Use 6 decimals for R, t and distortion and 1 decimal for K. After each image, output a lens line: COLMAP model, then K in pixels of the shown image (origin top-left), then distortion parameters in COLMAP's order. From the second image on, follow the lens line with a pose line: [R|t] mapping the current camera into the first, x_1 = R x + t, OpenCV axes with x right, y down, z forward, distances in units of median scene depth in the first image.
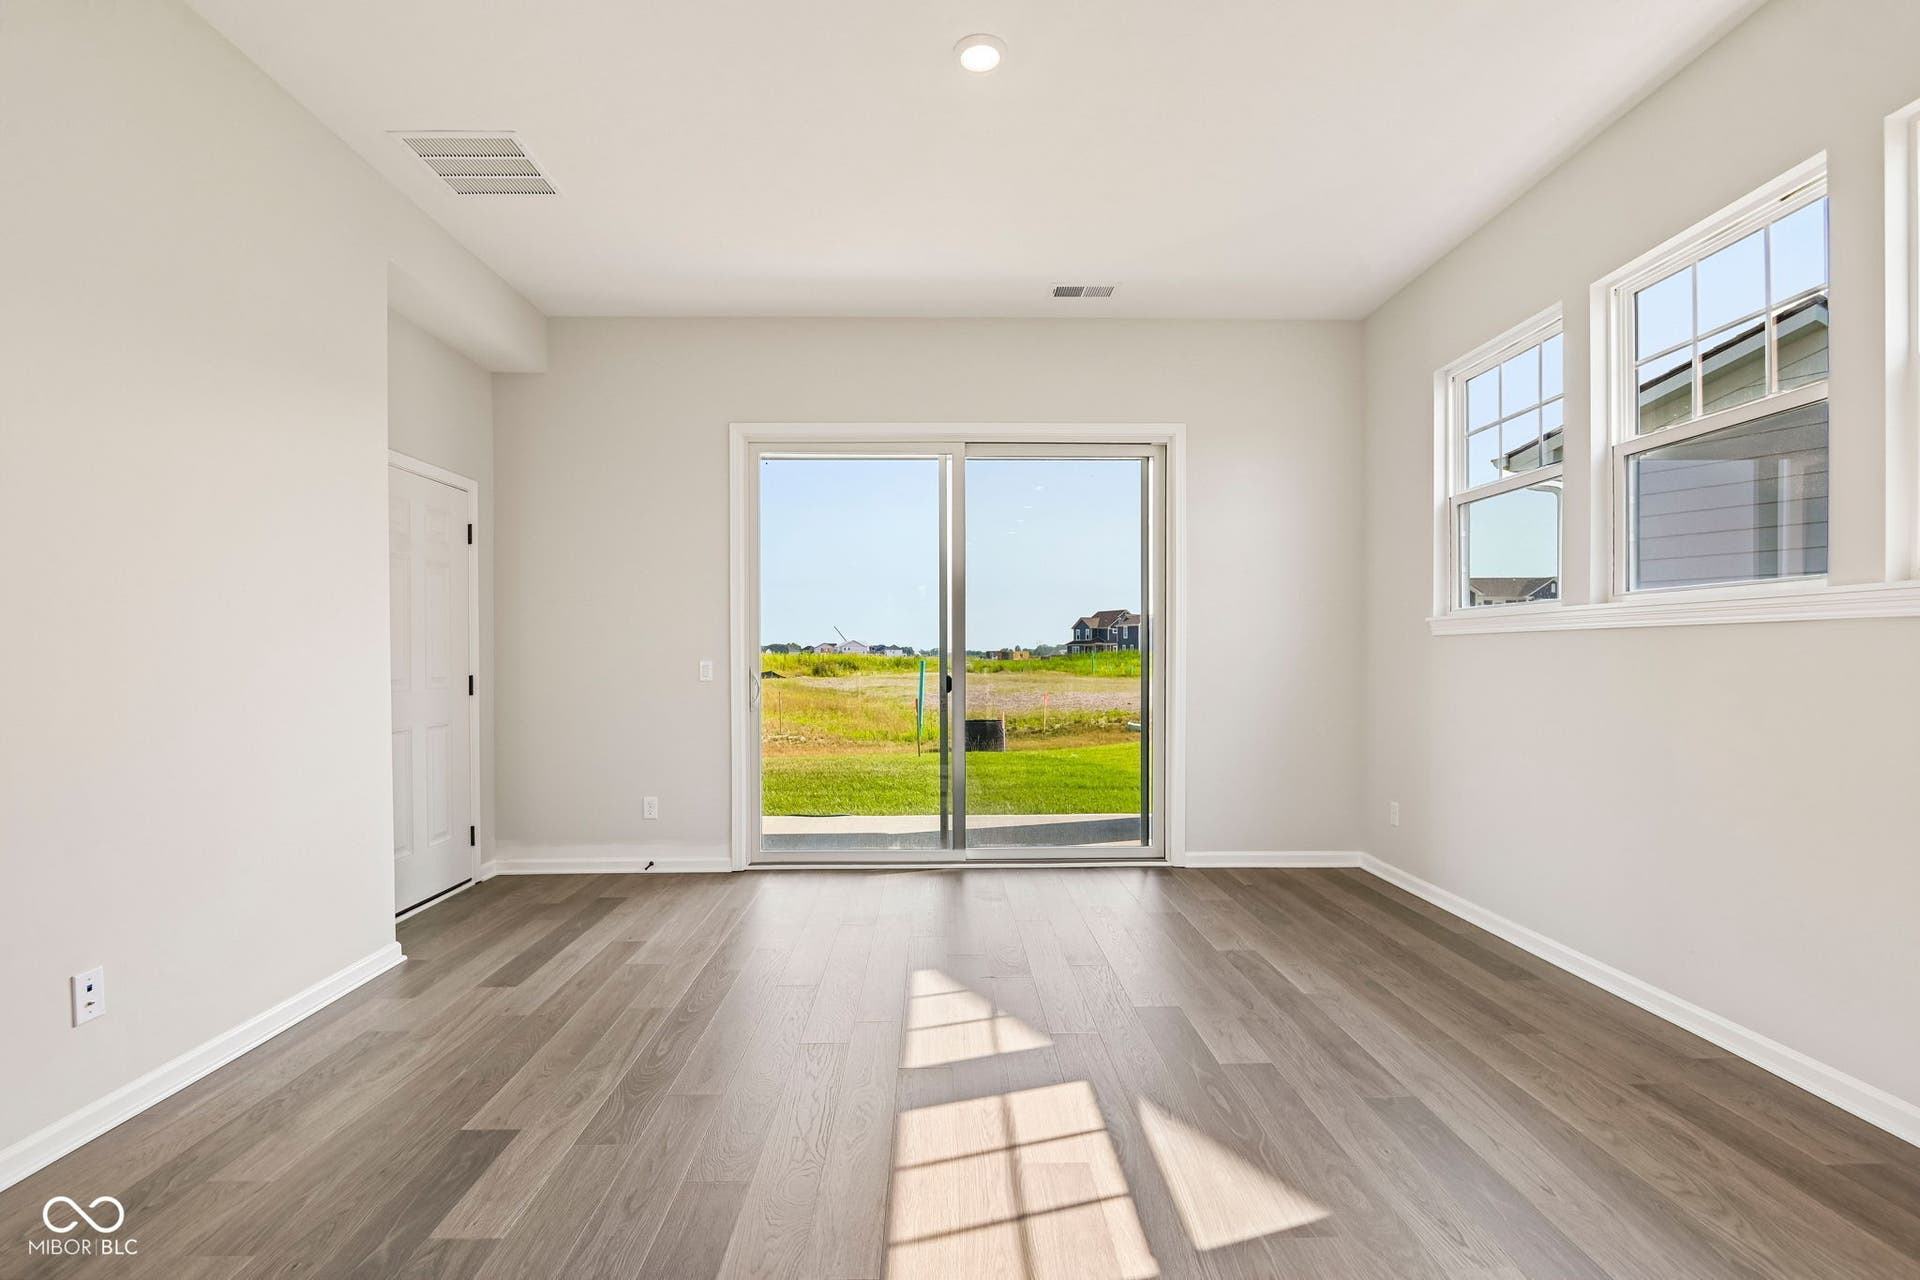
lens RADIAL K [[890.5, 0, 954.1], [0, 890.5, 668.6], [0, 0, 1]] dist [-0.009087, -0.004639]
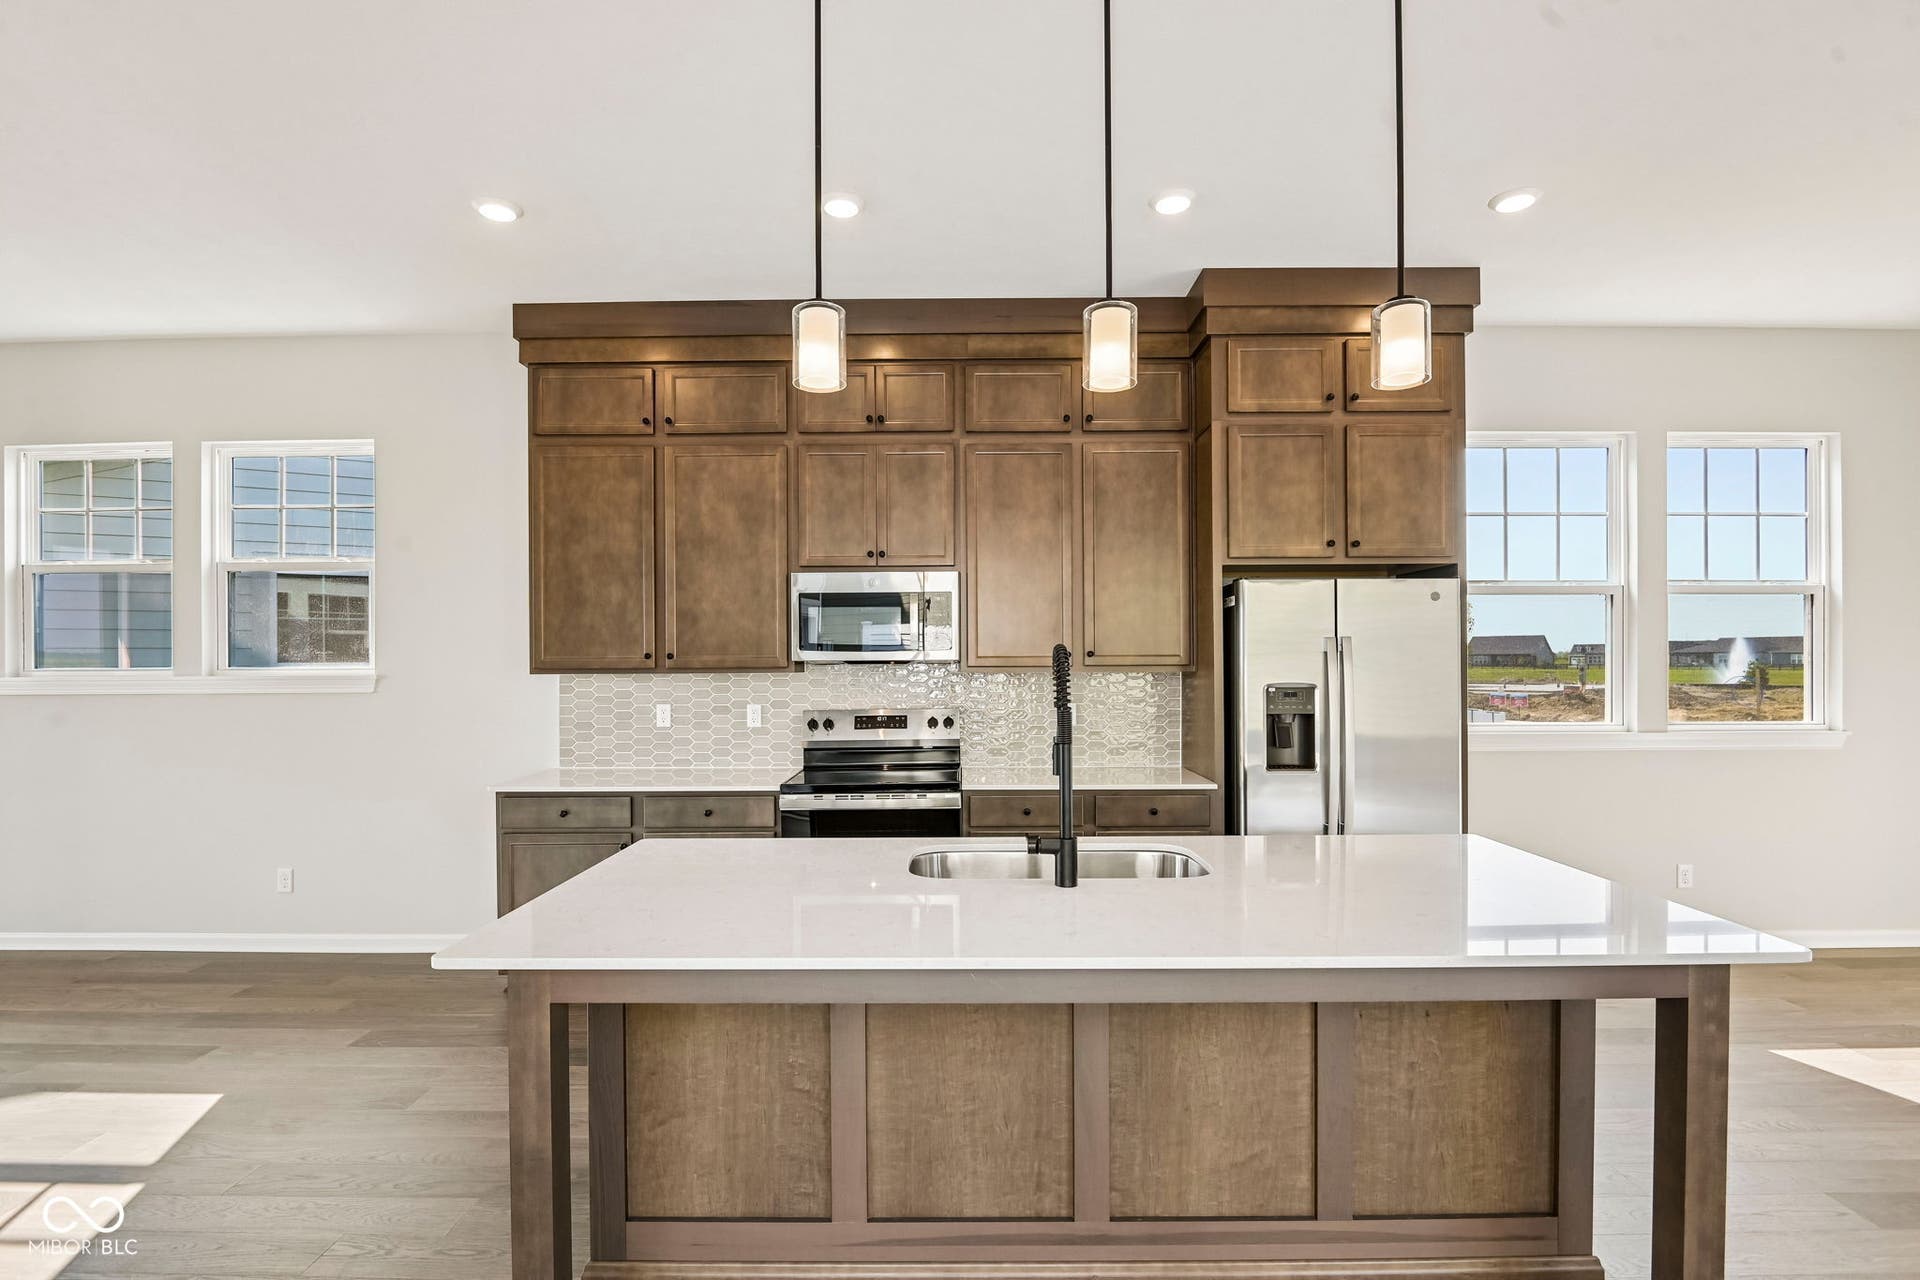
lens RADIAL K [[890.5, 0, 928.4], [0, 890.5, 658.0], [0, 0, 1]] dist [-0.009087, -0.004639]
pose [[0.031442, 0.006151, 0.999487, -0.411405], [0.019557, 0.999786, -0.006768, -0.042890], [-0.999314, 0.019760, 0.031315, -0.330650]]
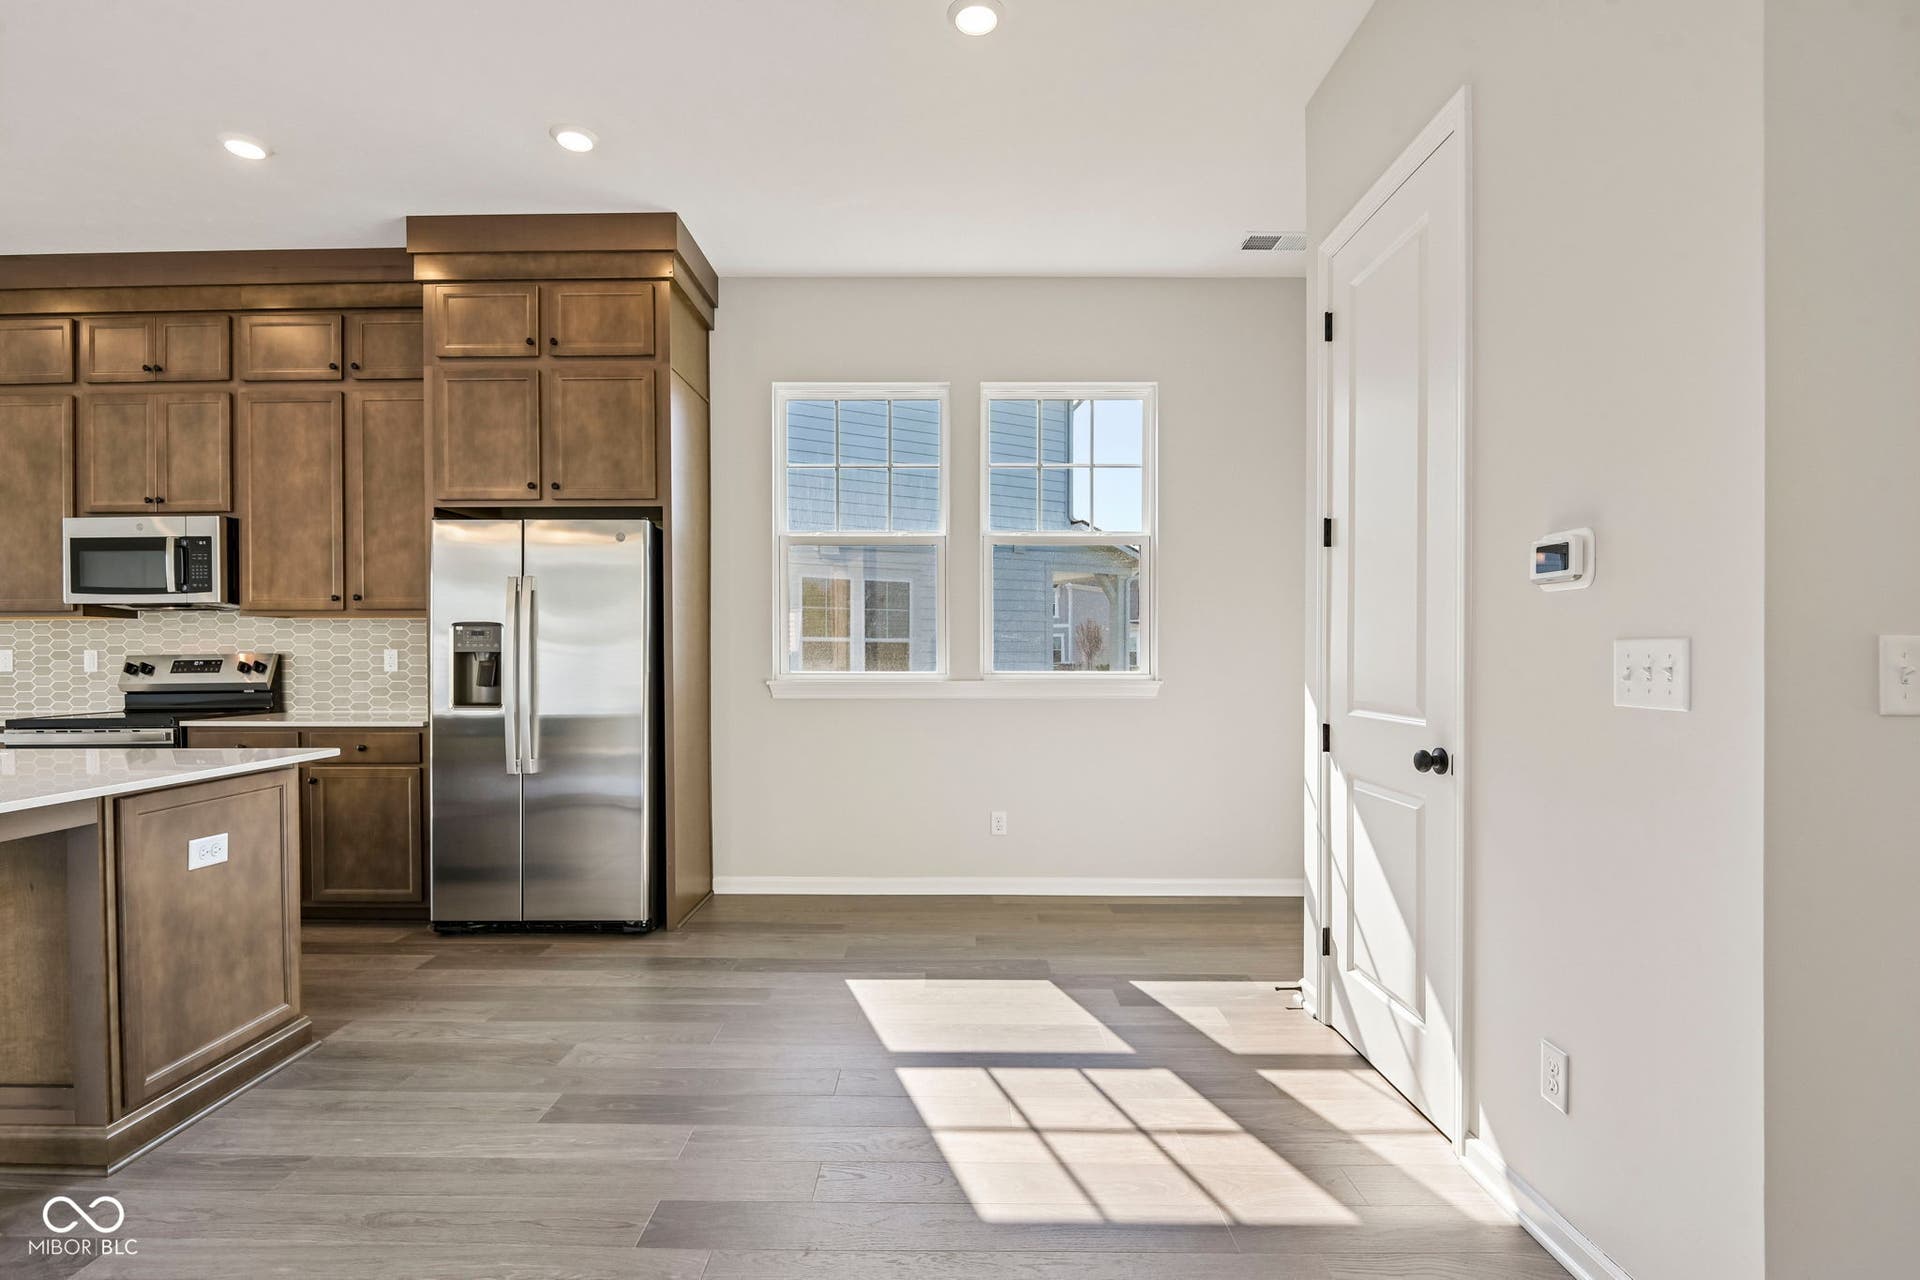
lens RADIAL K [[890.5, 0, 950.0], [0, 890.5, 658.6], [0, 0, 1]] dist [-0.009087, -0.004639]
pose [[0.029152, -0.002877, 0.999571, -0.404705], [0.016525, 0.999861, 0.002396, 0.017347], [-0.999438, 0.016448, 0.029196, -1.059544]]
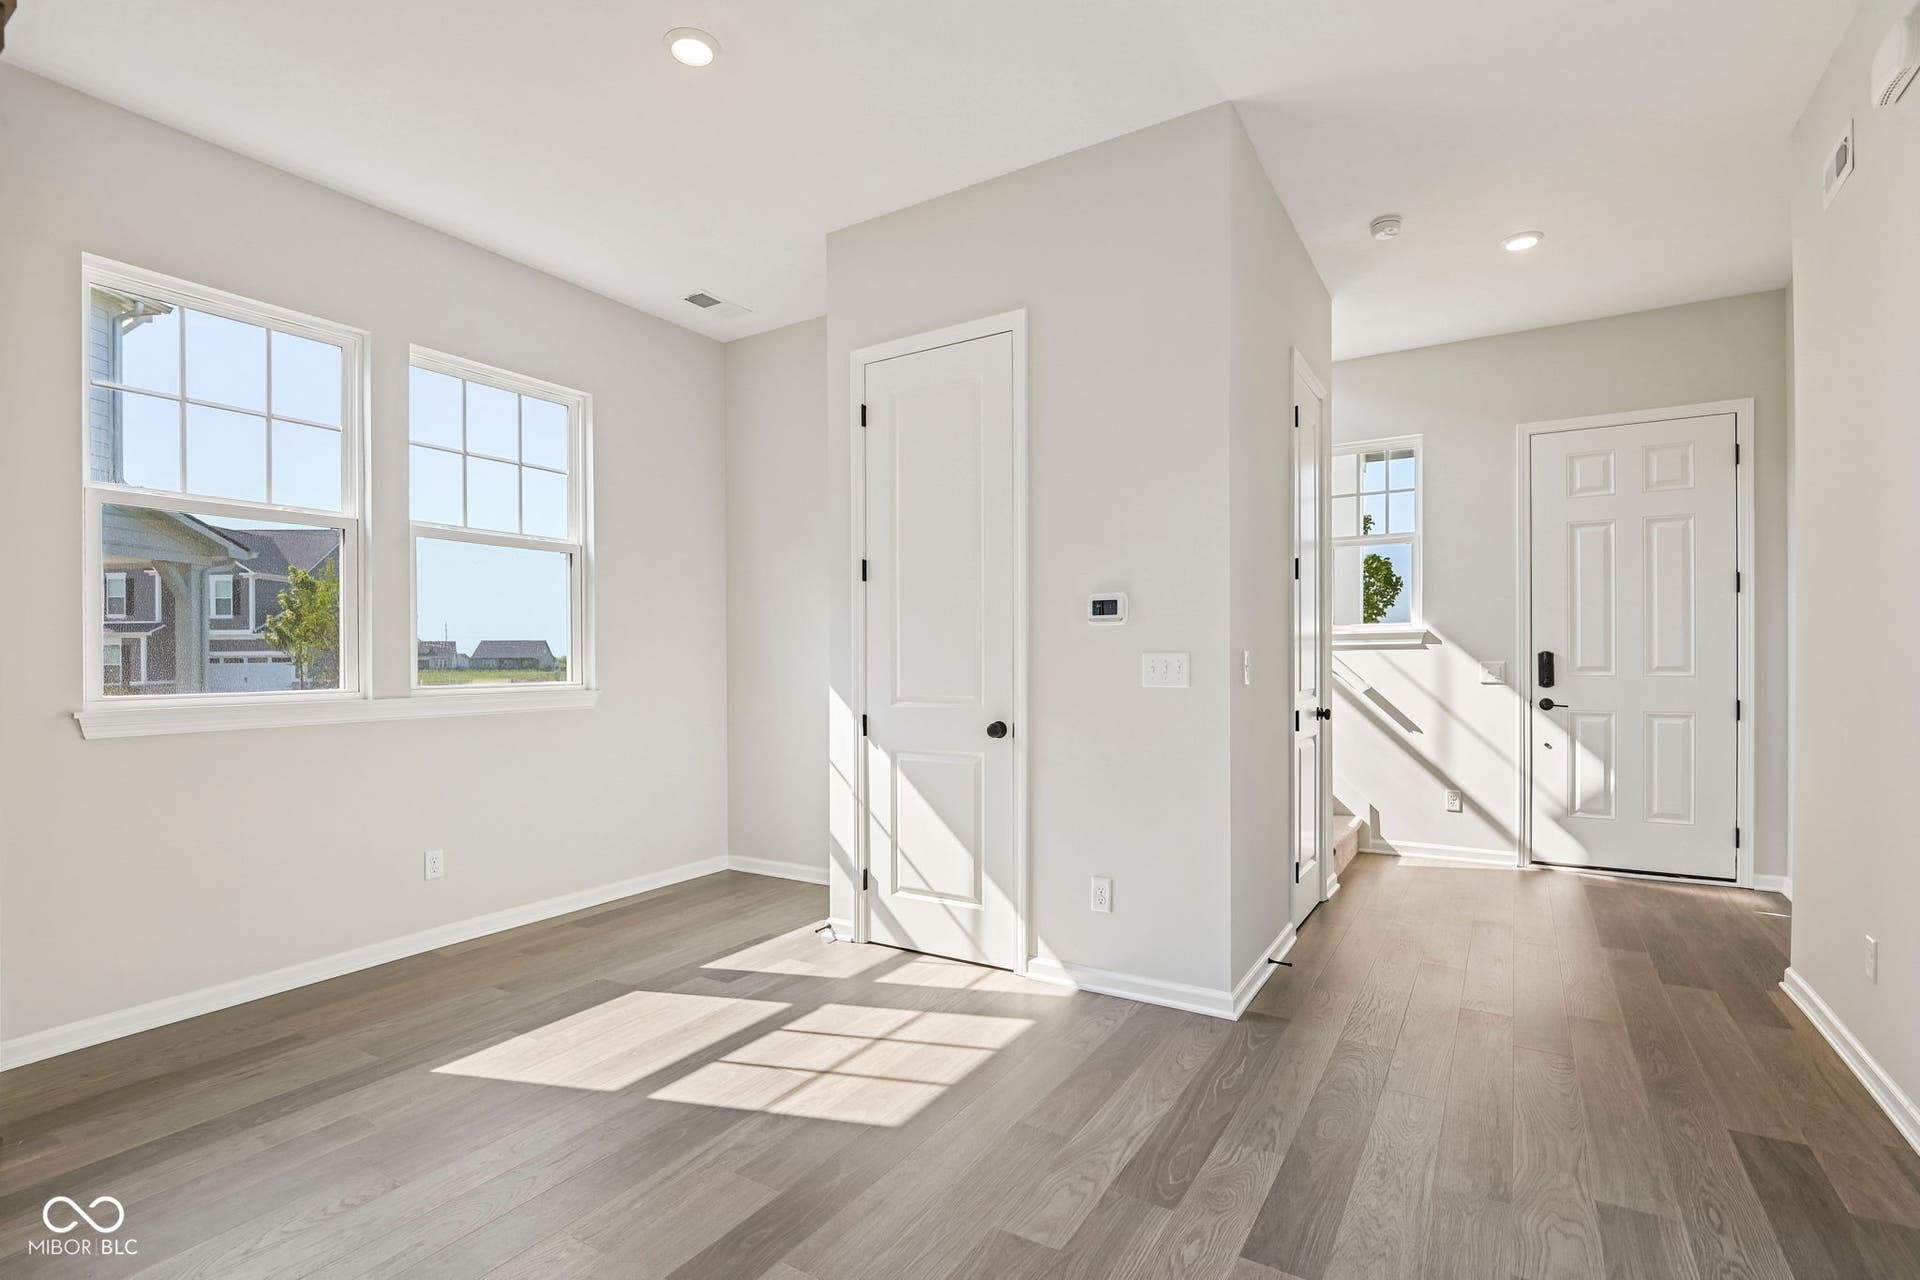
lens RADIAL K [[890.5, 0, 959.3], [0, 890.5, 672.8], [0, 0, 1]] dist [-0.009087, -0.004639]
pose [[-0.844004, 0.002994, 0.536329, -0.295553], [0.020719, 0.999420, 0.027026, 0.009122], [-0.535937, 0.033922, -0.843576, -0.668942]]
